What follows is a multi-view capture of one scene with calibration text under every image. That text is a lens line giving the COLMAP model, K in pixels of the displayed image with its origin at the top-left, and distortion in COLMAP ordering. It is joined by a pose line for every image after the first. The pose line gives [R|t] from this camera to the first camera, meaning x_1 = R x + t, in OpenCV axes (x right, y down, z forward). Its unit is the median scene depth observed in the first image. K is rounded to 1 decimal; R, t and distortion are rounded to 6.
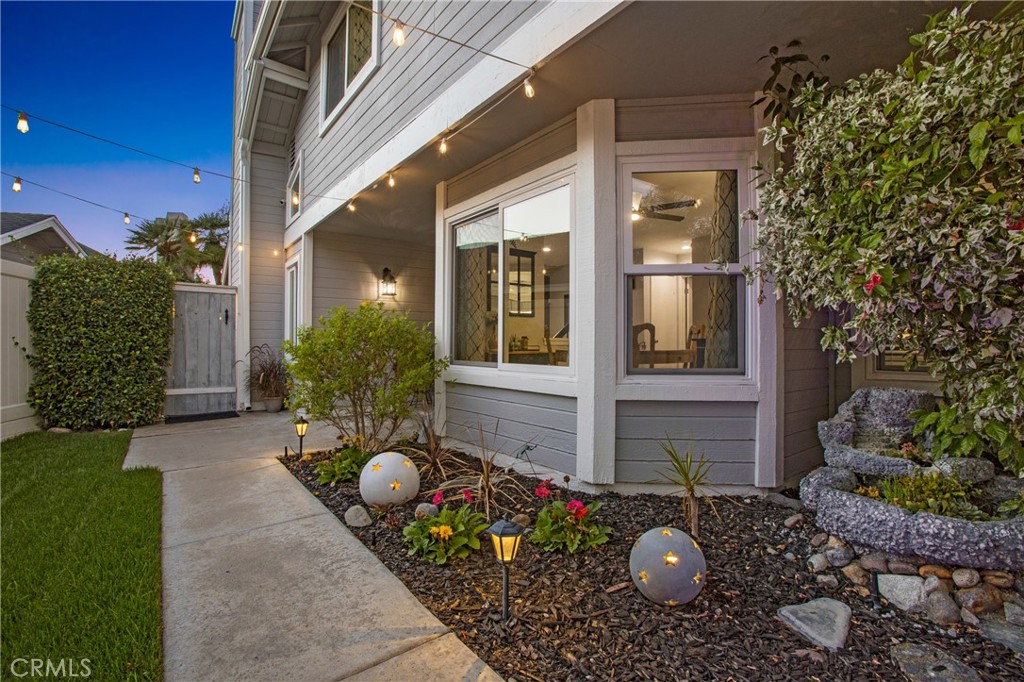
lens RADIAL K [[472.7, 0, 512.0], [0, 472.7, 341.0], [0, 0, 1]] dist [-0.099476, 0.044143]
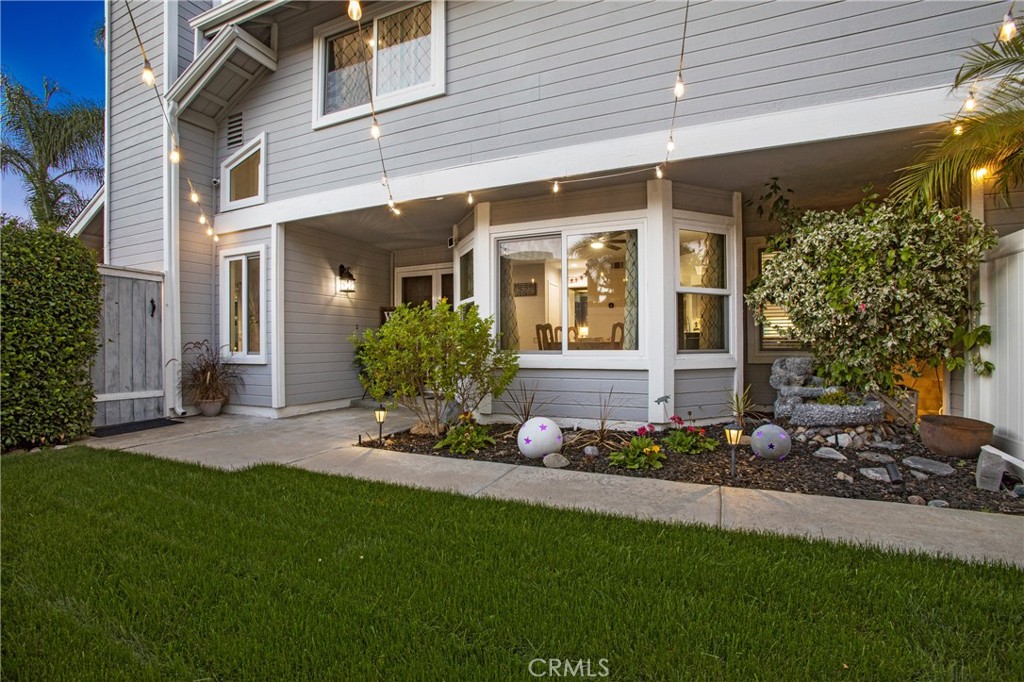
lens RADIAL K [[472.7, 0, 512.0], [0, 472.7, 341.0], [0, 0, 1]] dist [-0.099476, 0.044143]
pose [[0.875633, -0.001007, 0.482976, -0.492345], [0.002899, 0.999991, -0.003171, 0.014650], [-0.482968, 0.004177, 0.875628, -0.063876]]
